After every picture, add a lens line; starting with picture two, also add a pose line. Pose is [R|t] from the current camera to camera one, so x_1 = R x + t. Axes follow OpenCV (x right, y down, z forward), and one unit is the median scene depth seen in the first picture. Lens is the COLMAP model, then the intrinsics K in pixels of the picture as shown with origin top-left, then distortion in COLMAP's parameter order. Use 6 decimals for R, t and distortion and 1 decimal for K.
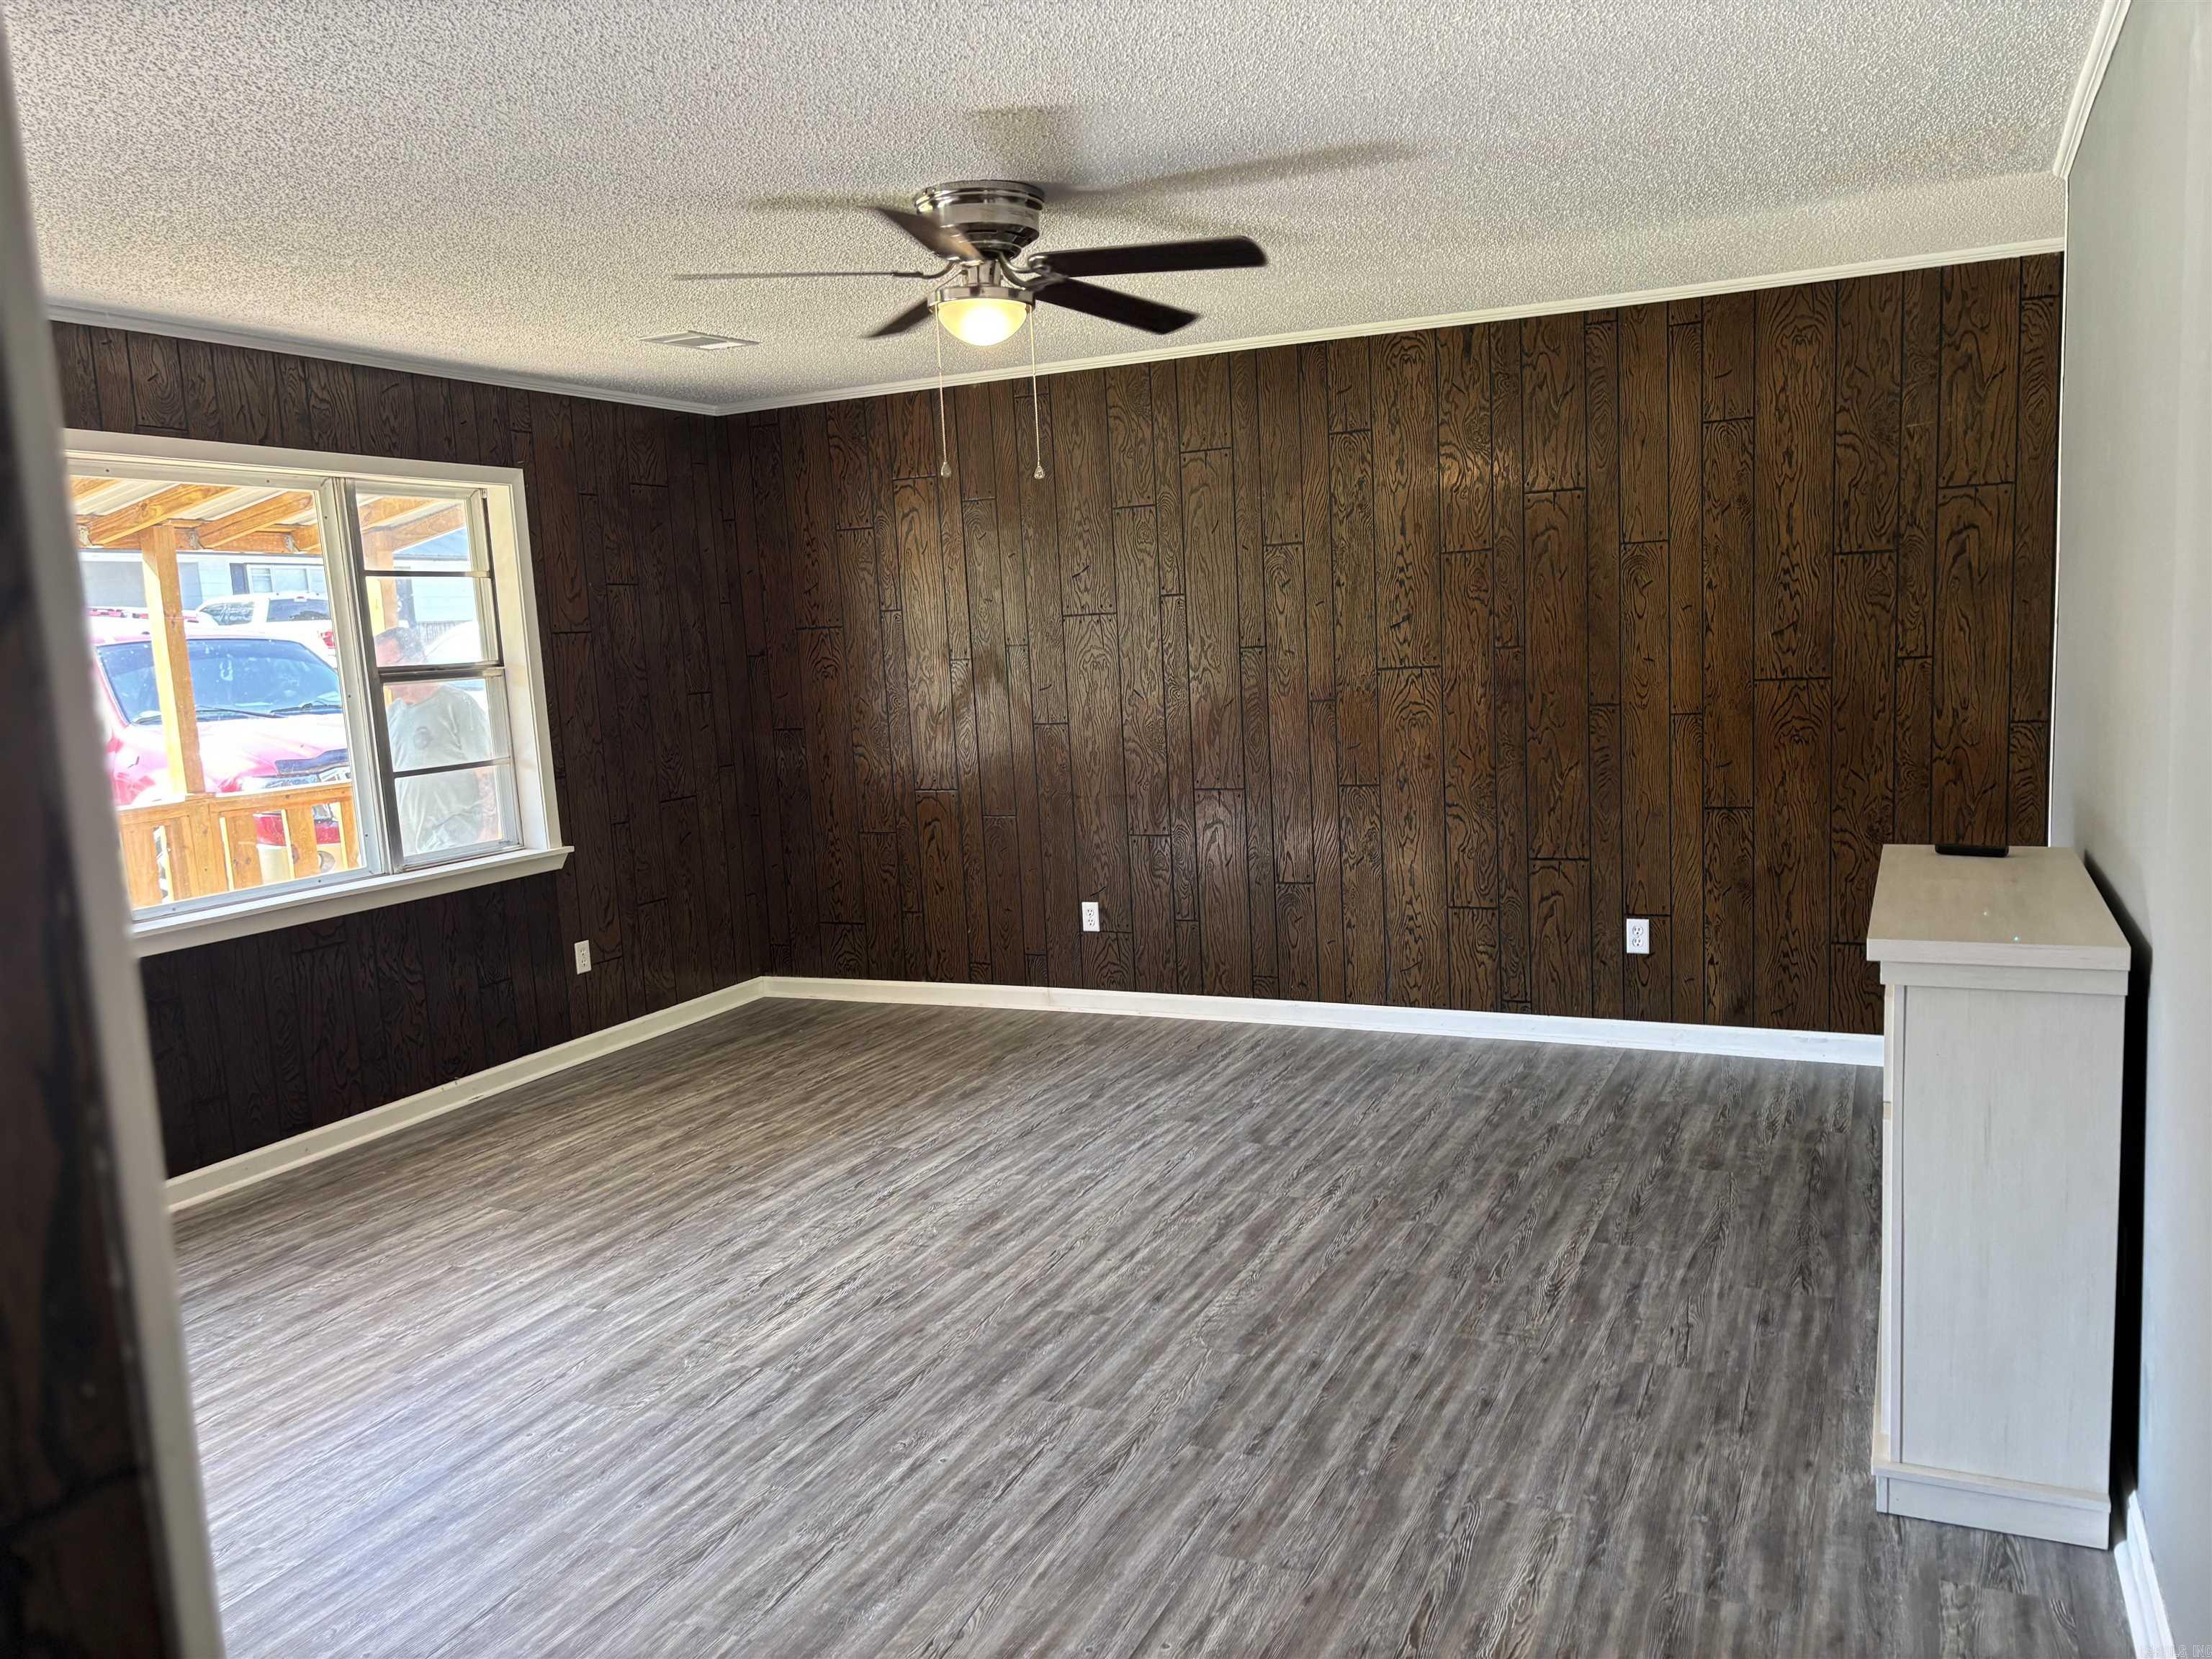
lens RADIAL K [[1658.6, 0, 1139.9], [0, 1658.6, 847.6], [0, 0, 1]] dist [0.073505, -0.100847]
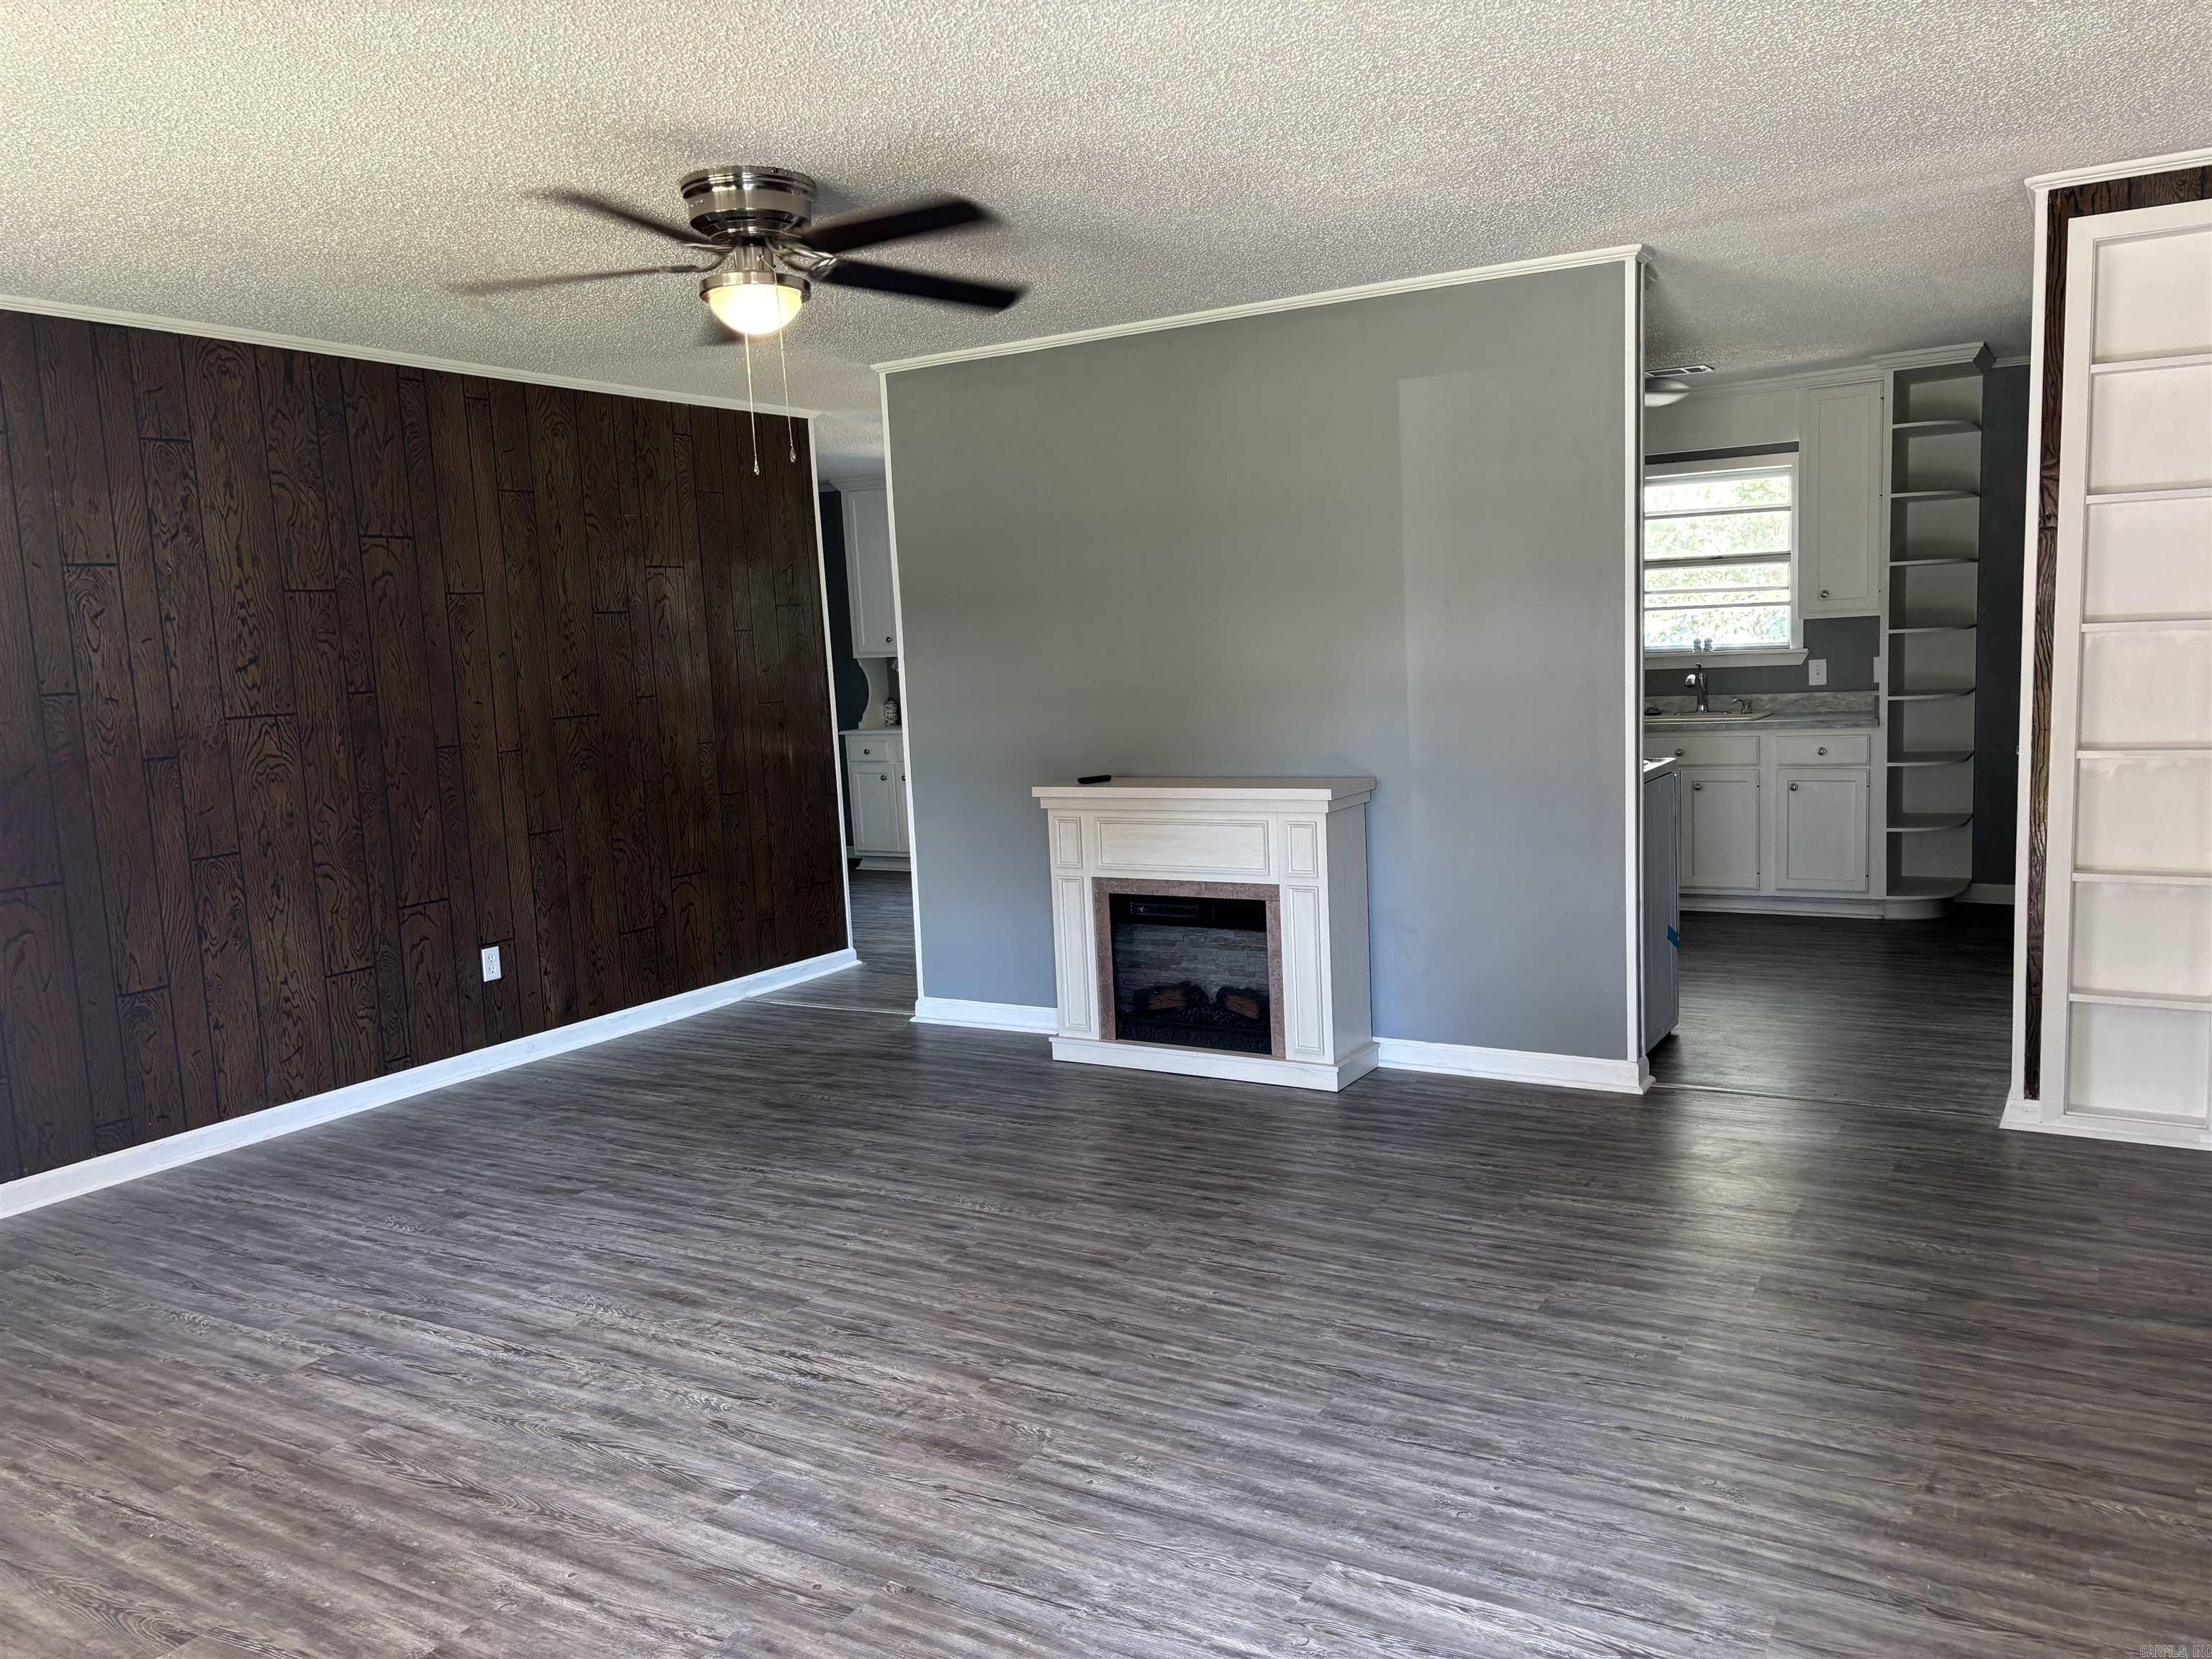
lens RADIAL K [[1657.3, 0, 1106.0], [0, 1657.3, 829.5], [0, 0, 1]] dist [0.066712, -0.058274]
pose [[0.120324, -0.074634, 0.989925, -0.790806], [0.172181, 0.983626, 0.053231, -0.022615], [-0.977689, 0.164041, 0.131205, 0.534312]]
